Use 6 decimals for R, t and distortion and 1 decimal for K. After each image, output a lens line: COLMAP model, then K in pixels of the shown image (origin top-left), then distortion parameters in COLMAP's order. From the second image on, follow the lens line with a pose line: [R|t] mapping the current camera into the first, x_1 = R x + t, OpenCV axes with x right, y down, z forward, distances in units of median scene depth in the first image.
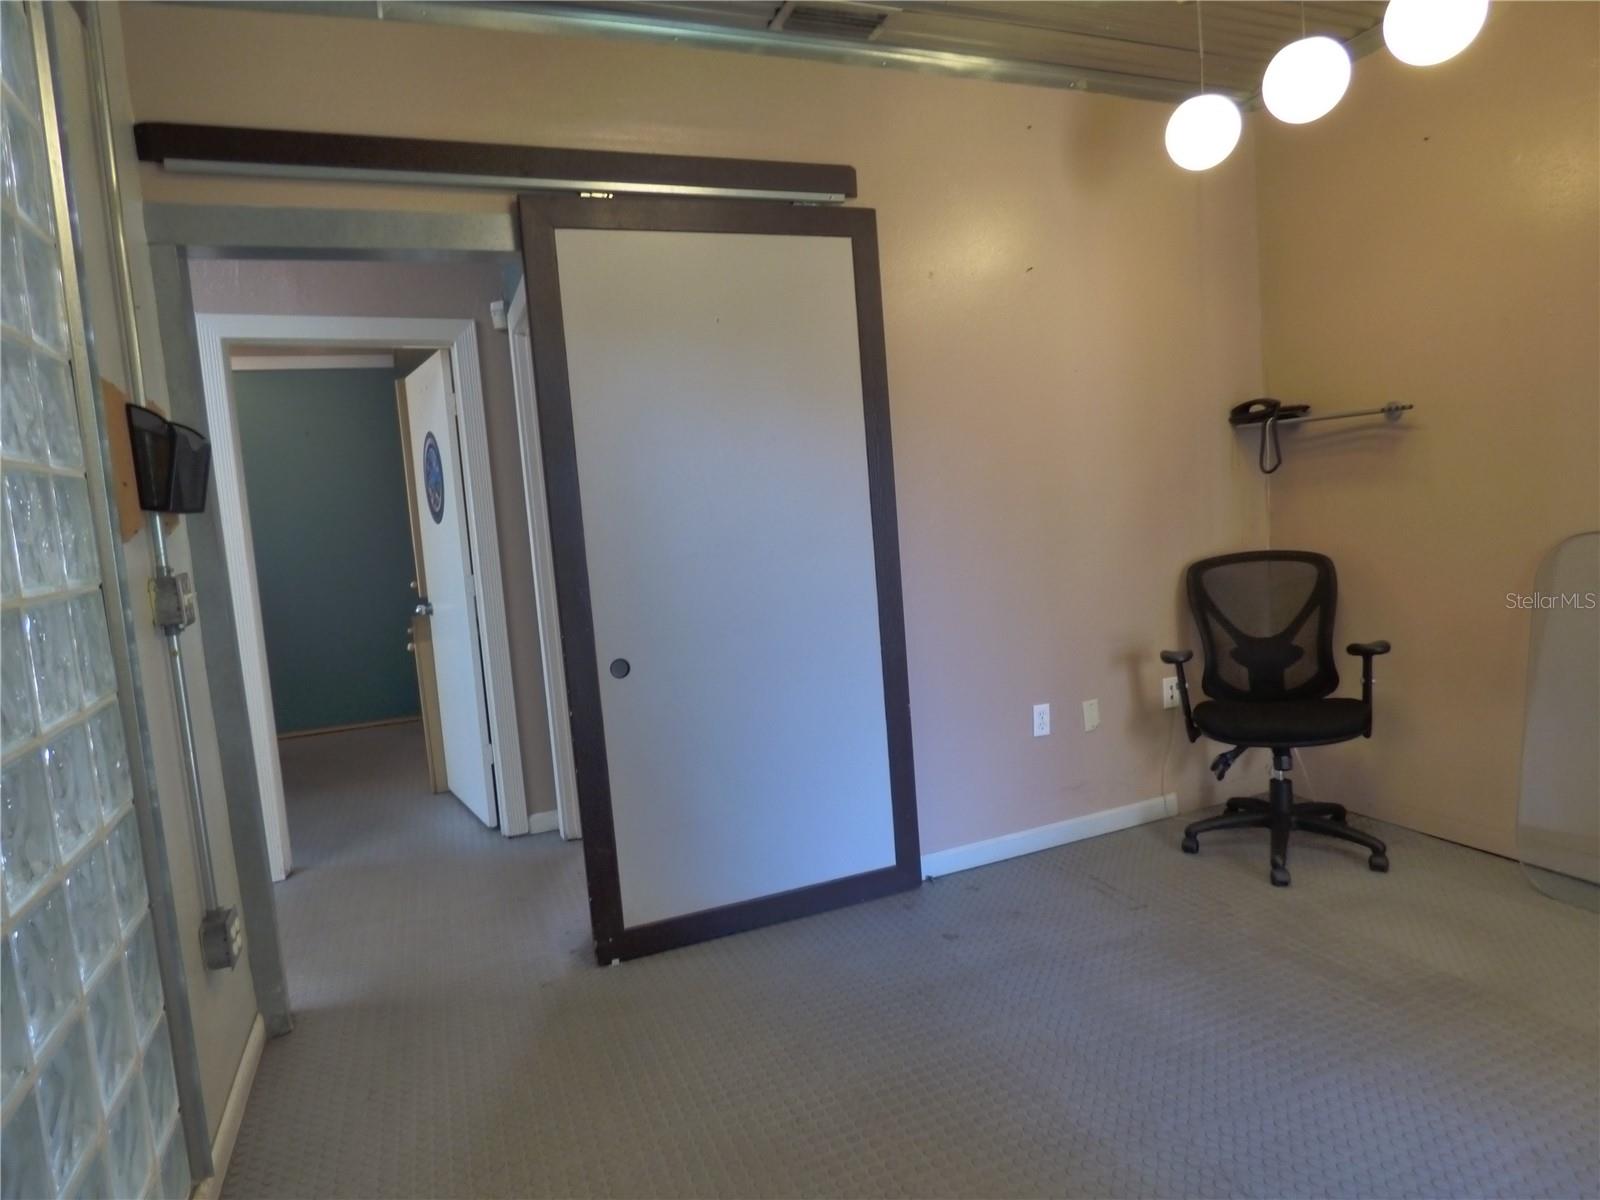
lens RADIAL K [[971.7, 0, 801.0], [0, 971.7, 608.9], [0, 0, 1]] dist [0.003333, -0.000653]
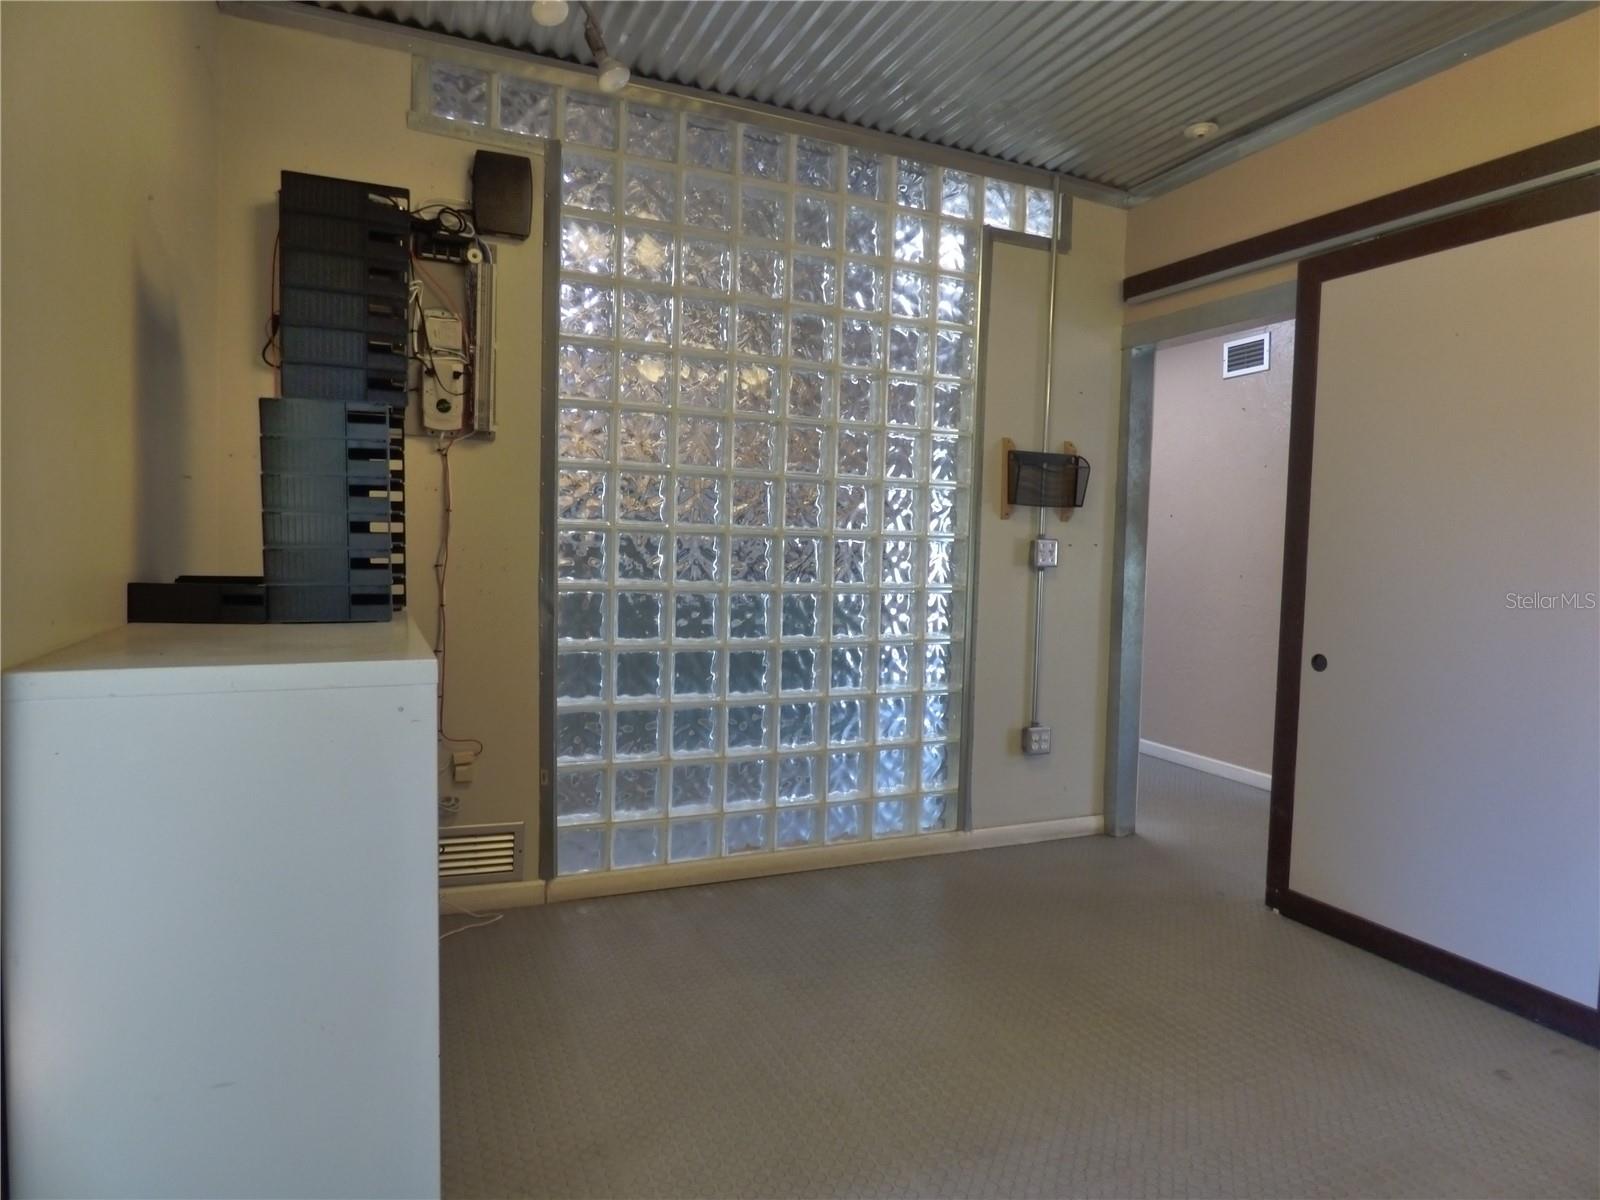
lens RADIAL K [[971.7, 0, 808.3], [0, 971.7, 592.4], [0, 0, 1]] dist [0.003333, -0.000653]
pose [[0.052553, 0.142908, -0.988340, 0.821504], [-0.129091, 0.982376, 0.135181, -0.088705], [0.990239, 0.120481, 0.070075, 0.304521]]
